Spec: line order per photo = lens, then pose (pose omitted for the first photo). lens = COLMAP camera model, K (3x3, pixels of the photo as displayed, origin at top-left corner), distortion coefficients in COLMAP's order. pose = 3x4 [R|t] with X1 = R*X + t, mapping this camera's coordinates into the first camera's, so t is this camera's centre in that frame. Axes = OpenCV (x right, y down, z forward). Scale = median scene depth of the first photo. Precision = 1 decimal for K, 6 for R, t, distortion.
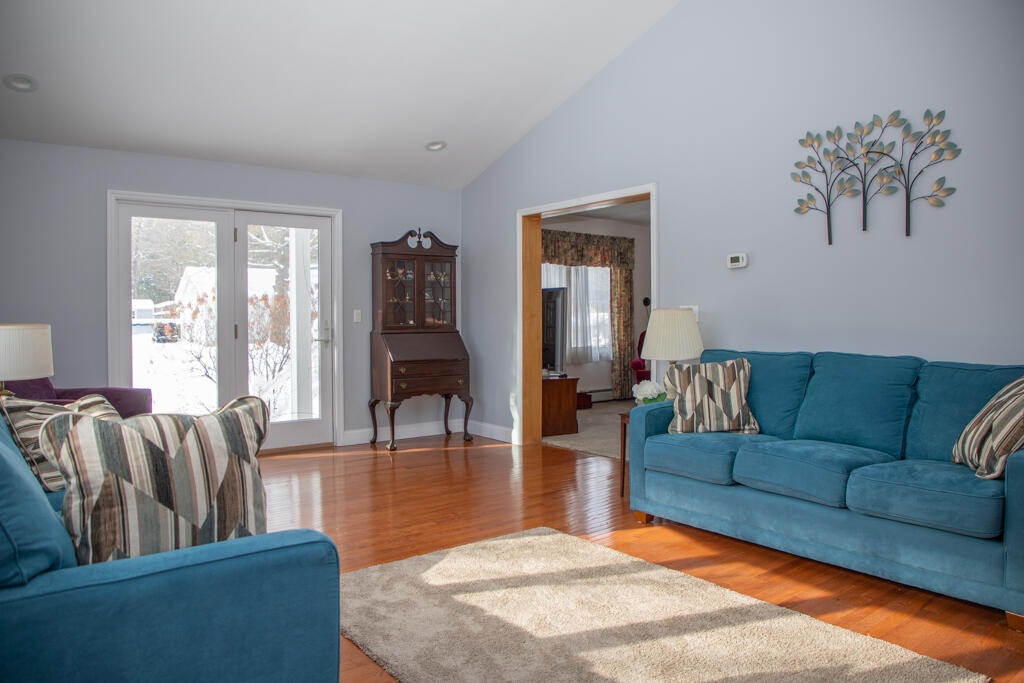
lens RADIAL K [[696.9, 0, 511.1], [0, 696.9, 322.3], [0, 0, 1]] dist [-0.080002, 0.037529]
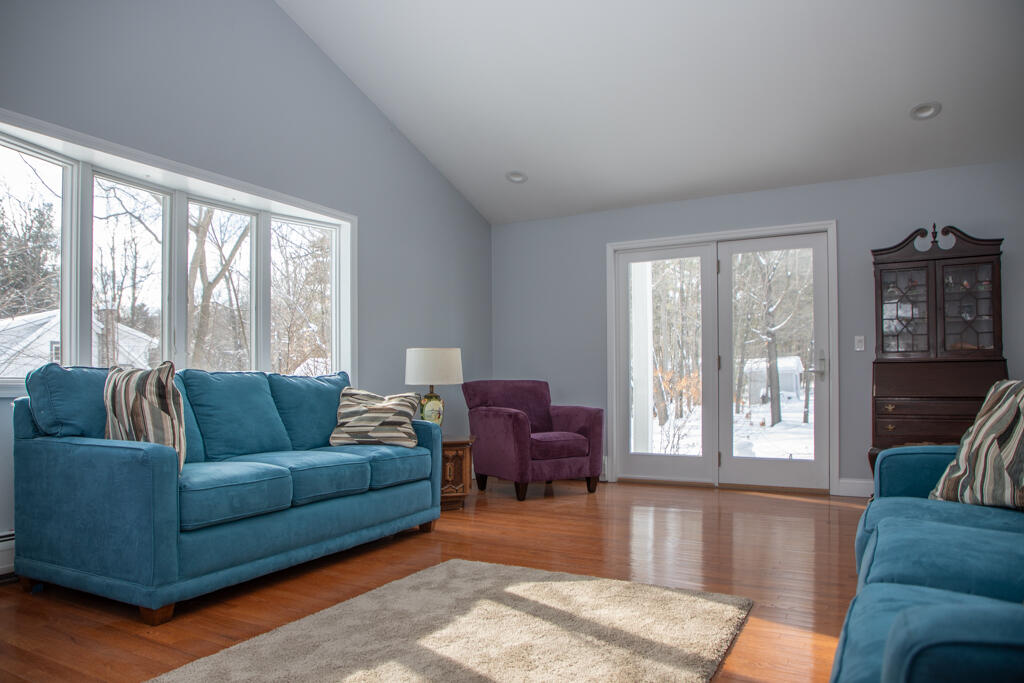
lens RADIAL K [[700.9, 0, 511.3], [0, 700.9, 379.7], [0, 0, 1]] dist [-0.070263, -0.001214]
pose [[0.397584, -0.004820, -0.917553, 0.680493], [-0.003160, 0.999973, -0.006622, 0.076704], [0.917561, 0.005533, 0.397558, 0.524426]]
